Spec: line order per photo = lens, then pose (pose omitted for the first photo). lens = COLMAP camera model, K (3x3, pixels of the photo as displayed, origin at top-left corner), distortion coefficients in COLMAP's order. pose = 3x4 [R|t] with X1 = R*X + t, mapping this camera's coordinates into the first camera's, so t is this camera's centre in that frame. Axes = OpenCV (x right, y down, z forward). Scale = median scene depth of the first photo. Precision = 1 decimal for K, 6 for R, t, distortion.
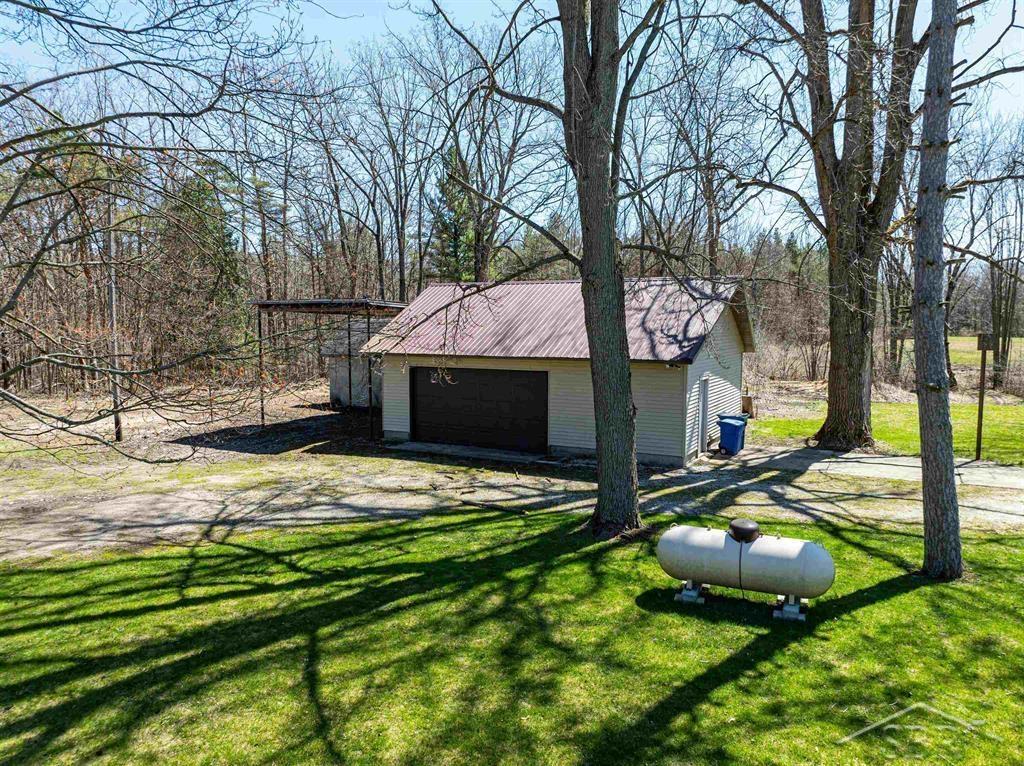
lens RADIAL K [[723.2, 0, 512.3], [0, 723.2, 388.4], [0, 0, 1]] dist [-0.059316, 0.035579]
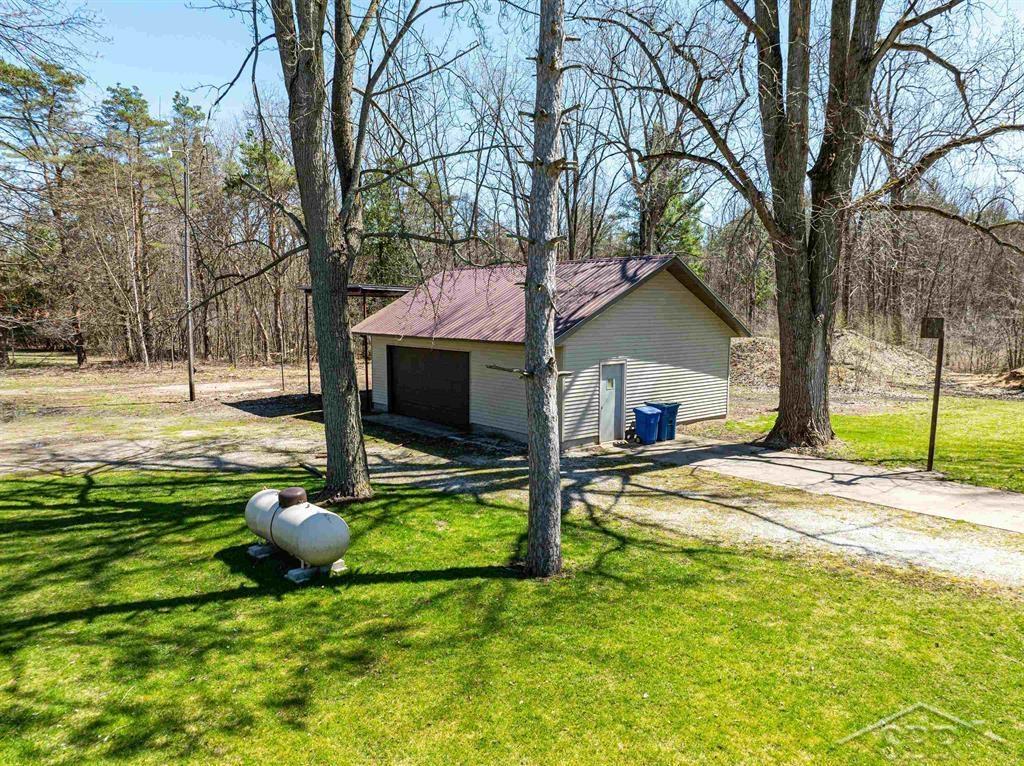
lens RADIAL K [[723.2, 0, 510.2], [0, 723.2, 383.0], [0, 0, 1]] dist [-0.059316, 0.035579]
pose [[0.925873, 0.036737, -0.376044, 0.970892], [-0.029950, 0.999266, 0.023881, -0.011614], [0.376646, -0.010849, 0.926294, 0.105825]]
